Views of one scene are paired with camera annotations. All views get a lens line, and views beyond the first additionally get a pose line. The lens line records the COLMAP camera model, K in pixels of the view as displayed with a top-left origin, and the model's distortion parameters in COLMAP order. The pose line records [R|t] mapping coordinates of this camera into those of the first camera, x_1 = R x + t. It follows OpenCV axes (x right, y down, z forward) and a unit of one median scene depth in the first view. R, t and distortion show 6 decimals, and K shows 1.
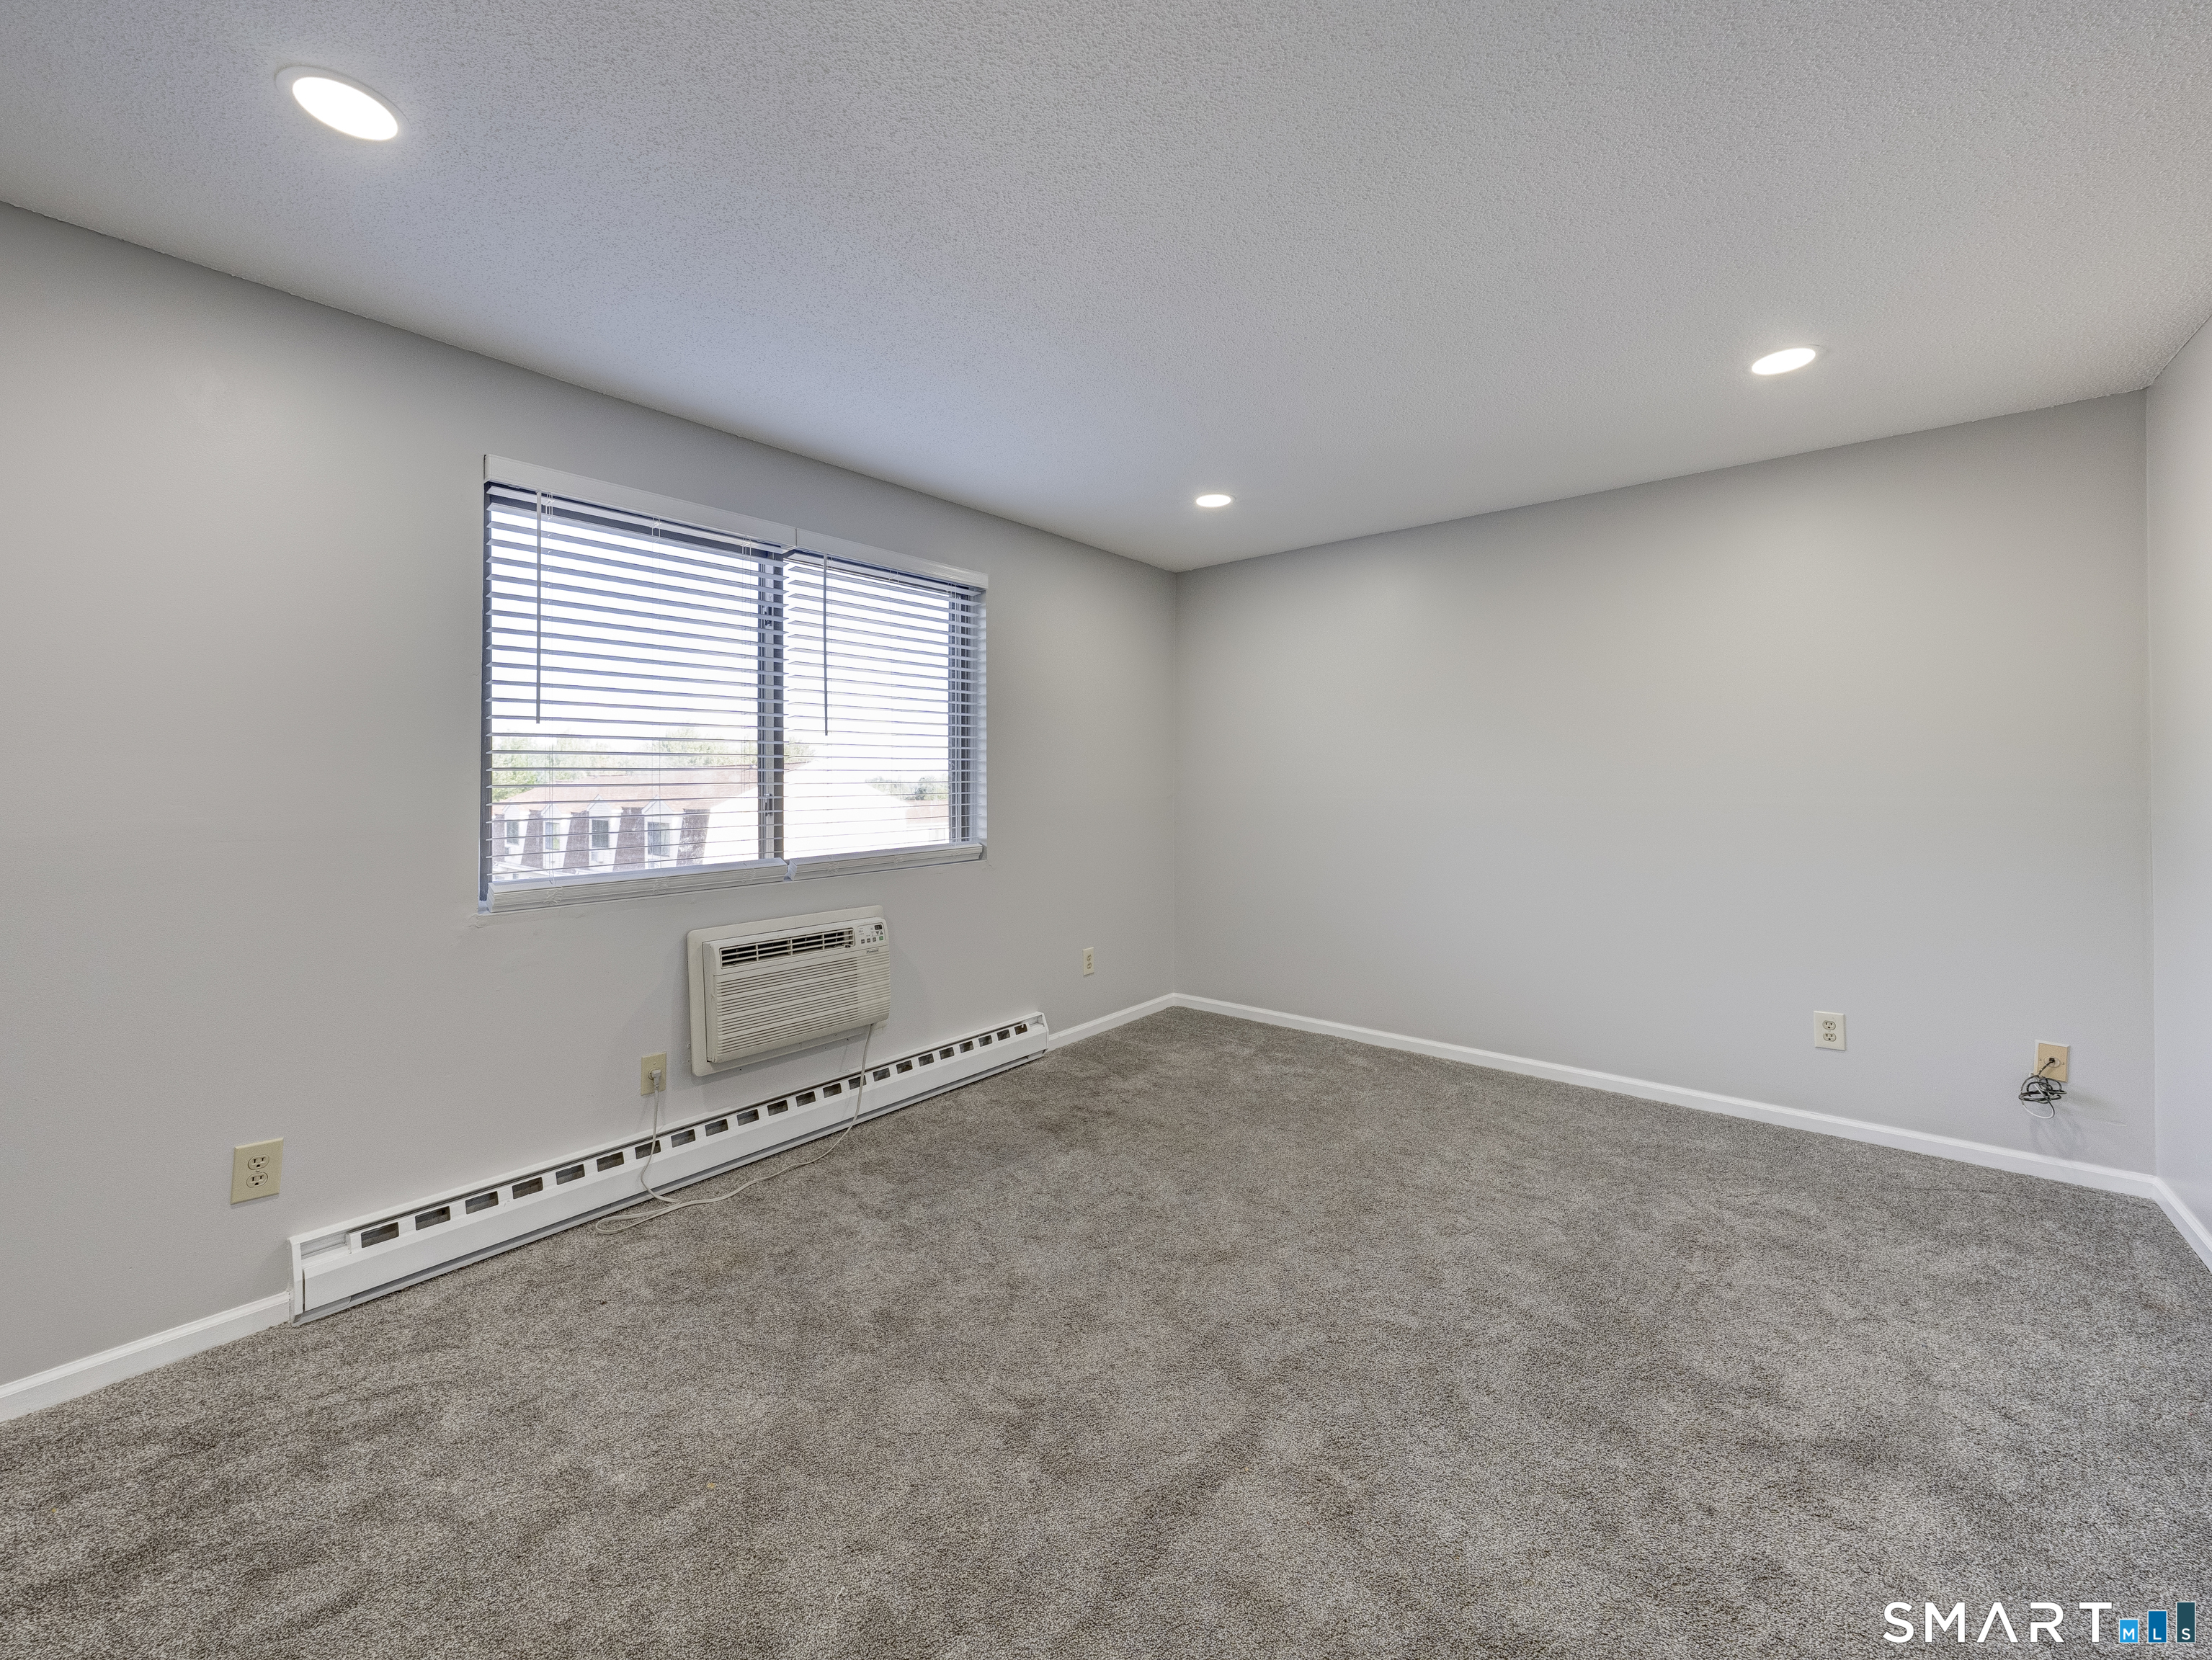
lens RADIAL K [[856.7, 0, 1105.2], [0, 856.7, 795.5], [0, 0, 1]] dist [-0.000373, -0.000152]
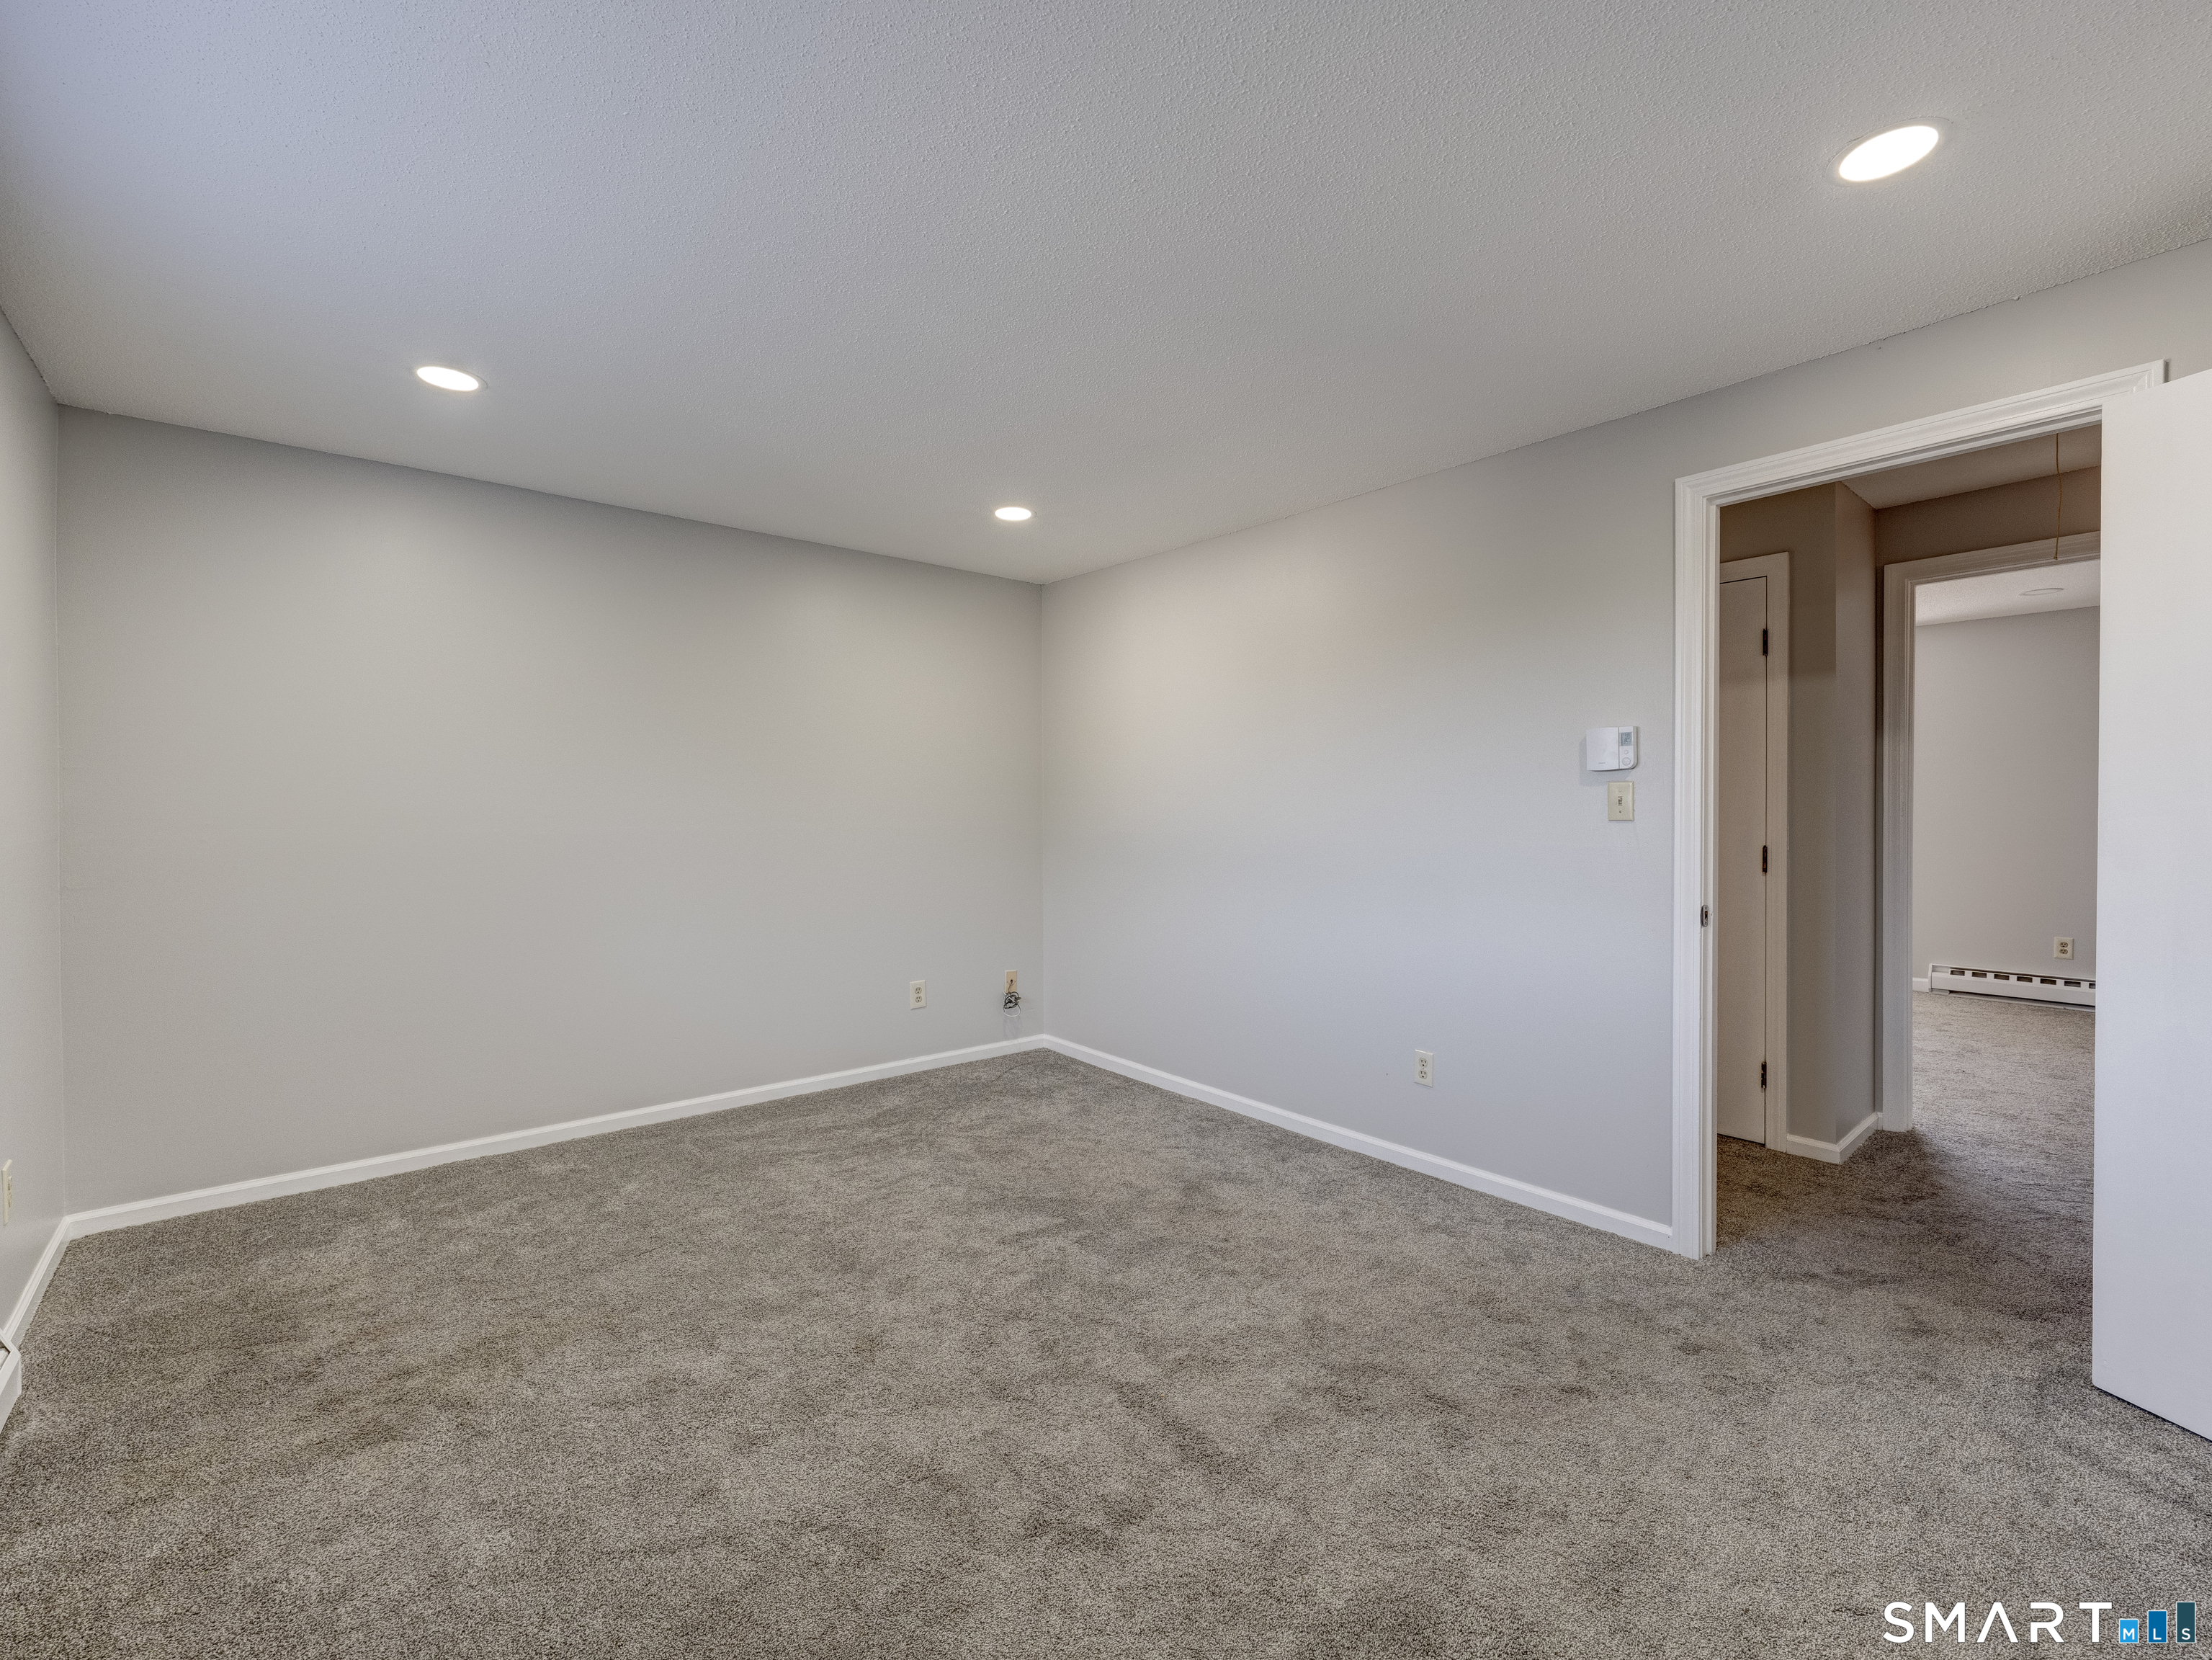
lens RADIAL K [[954.7, 0, 1106.0], [0, 954.7, 830.0], [0, 0, 1]] dist [0.001120, 0.000025]
pose [[0.179276, -0.018030, 0.983634, -0.705253], [0.010578, 0.999810, 0.016399, -0.009645], [-0.983742, 0.007465, 0.179432, 0.521374]]
